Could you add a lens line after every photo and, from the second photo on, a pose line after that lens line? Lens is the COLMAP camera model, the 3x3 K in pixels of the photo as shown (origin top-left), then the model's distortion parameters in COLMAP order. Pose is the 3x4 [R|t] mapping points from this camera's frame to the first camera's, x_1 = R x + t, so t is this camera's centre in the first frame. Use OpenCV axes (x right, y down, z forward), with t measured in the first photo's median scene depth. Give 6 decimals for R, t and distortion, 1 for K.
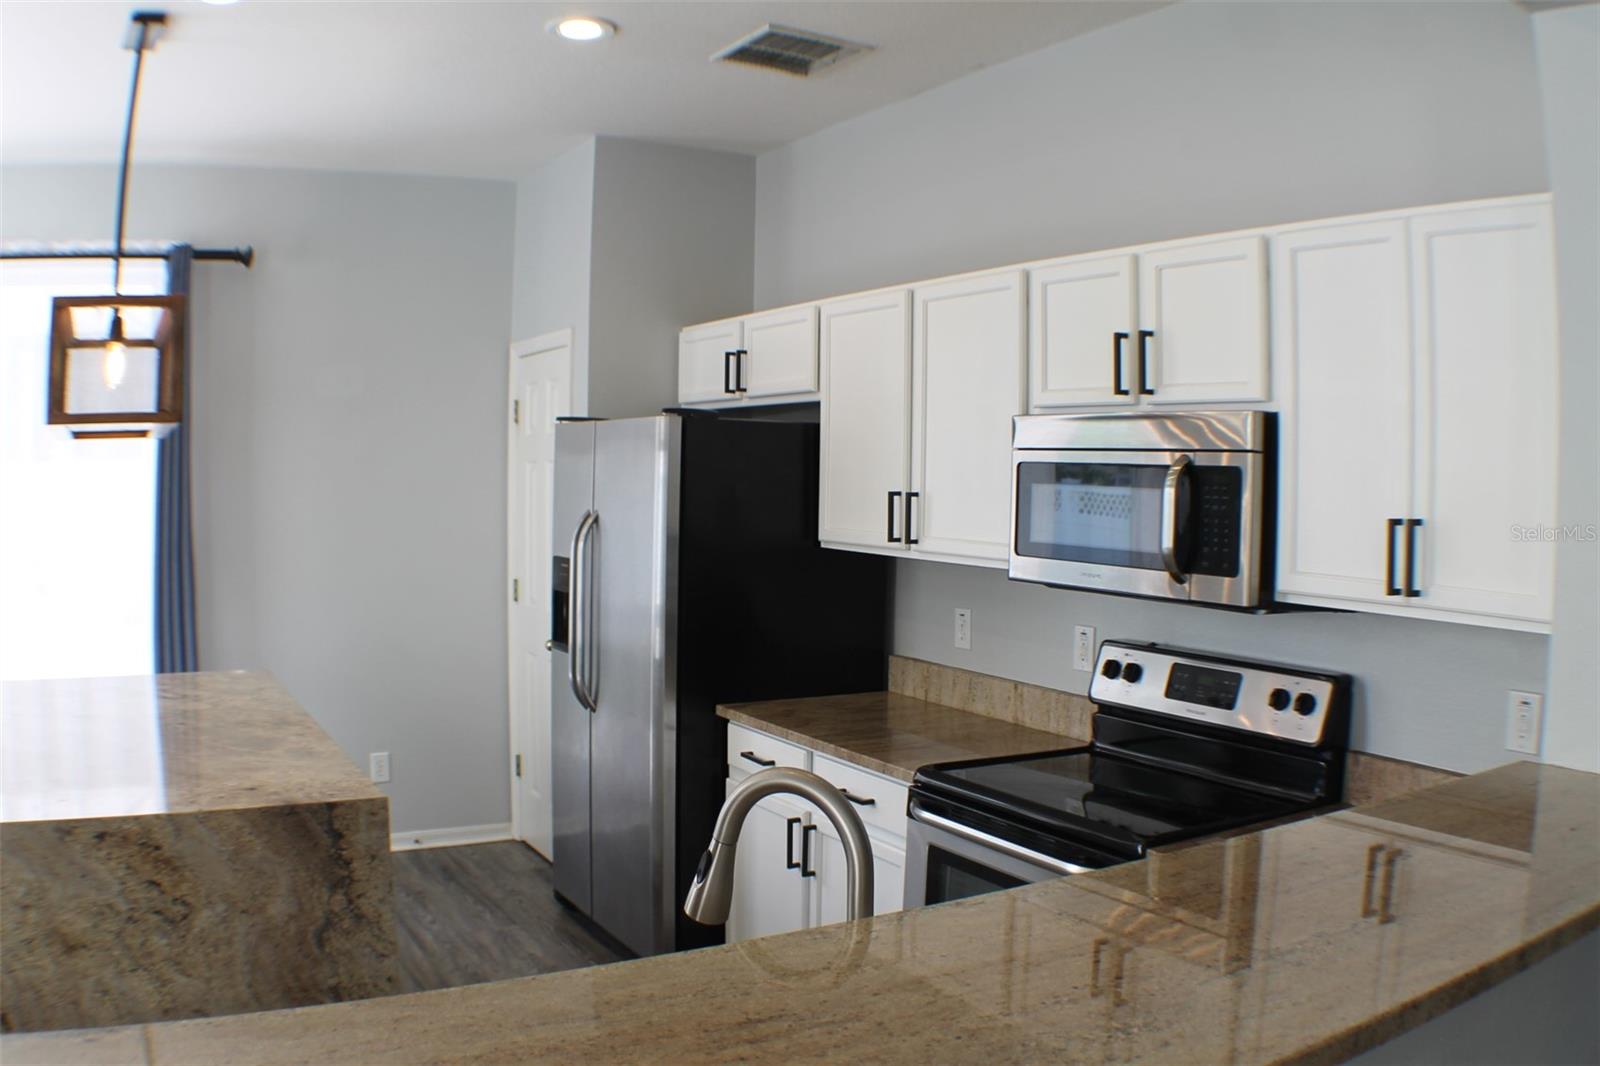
lens RADIAL K [[1375.4, 0, 764.8], [0, 1375.4, 590.5], [0, 0, 1]] dist [-0.351916, 0.115712]
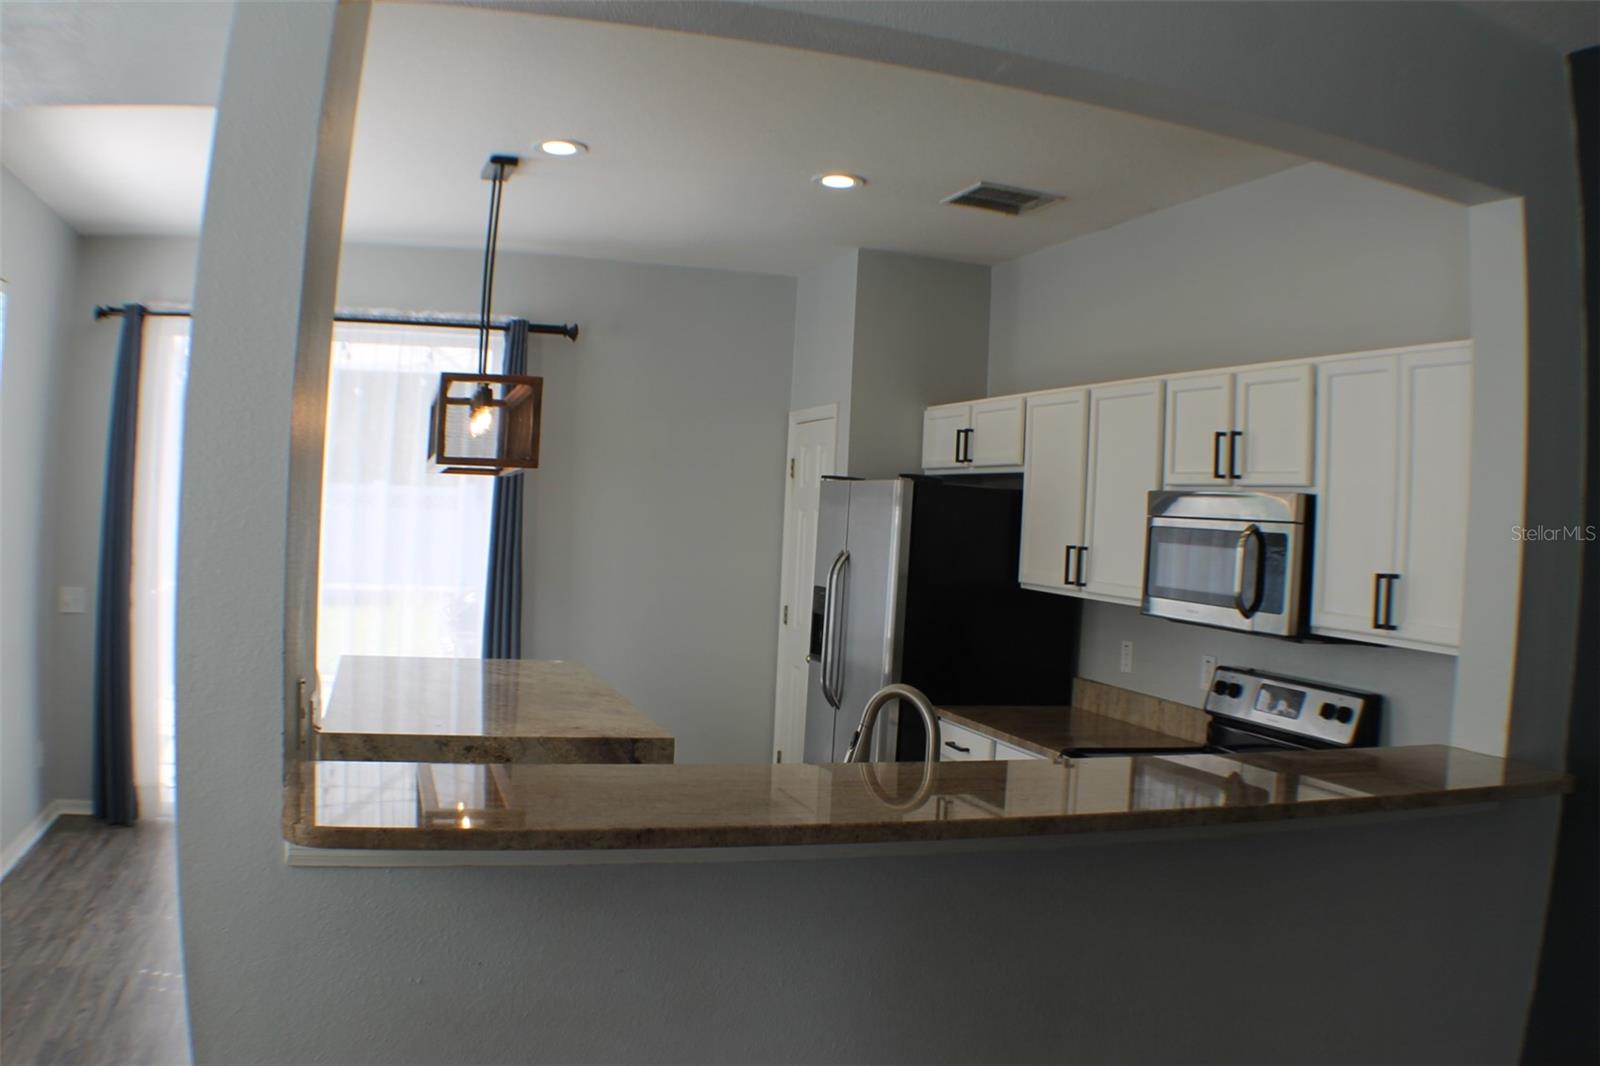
lens RADIAL K [[1375.4, 0, 764.8], [0, 1375.4, 590.5], [0, 0, 1]] dist [-0.351916, 0.115712]
pose [[0.976920, 0.047717, -0.208209, 0.080041], [-0.055441, 0.997968, -0.031416, 0.026592], [0.206287, 0.042234, 0.977580, -0.309285]]
